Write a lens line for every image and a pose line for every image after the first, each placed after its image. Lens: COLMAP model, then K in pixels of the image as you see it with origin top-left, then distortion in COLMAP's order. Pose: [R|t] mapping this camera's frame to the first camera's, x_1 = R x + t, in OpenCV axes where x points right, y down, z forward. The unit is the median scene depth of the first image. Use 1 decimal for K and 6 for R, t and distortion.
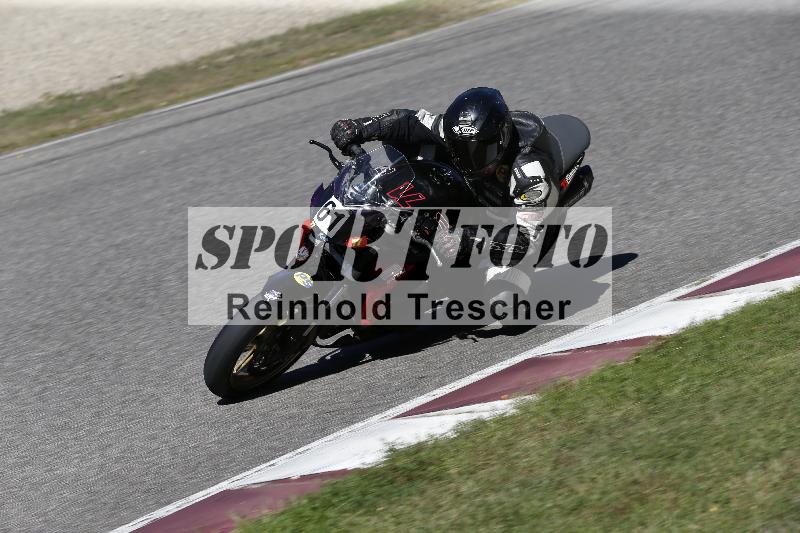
lens RADIAL K [[3944.4, 0, 400.3], [0, 3944.4, 263.6], [0, 0, 1]] dist [0.960667, 0.000000]
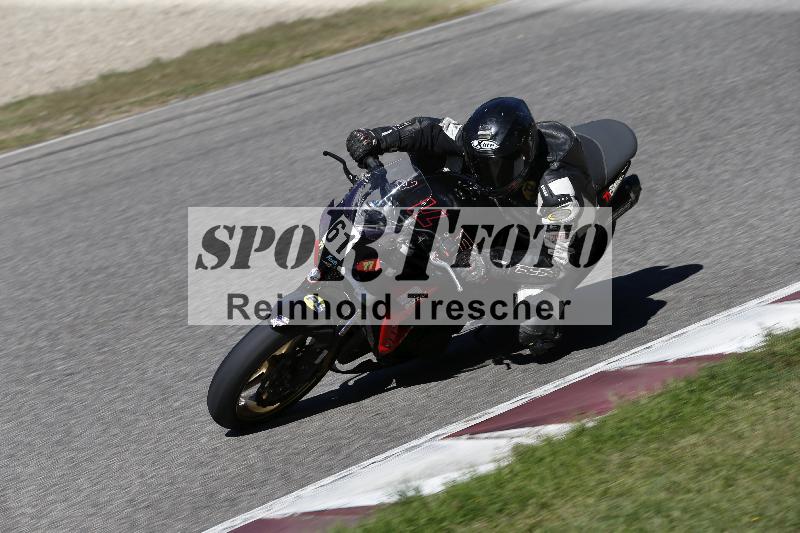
lens RADIAL K [[3912.7, 0, 400.6], [0, 3912.7, 269.2], [0, 0, 1]] dist [1.267853, 0.000000]
pose [[0.995390, 0.010331, -0.095352, 0.081639], [-0.007360, 0.999478, 0.031462, -0.032289], [0.095627, -0.030615, 0.994946, 0.088136]]
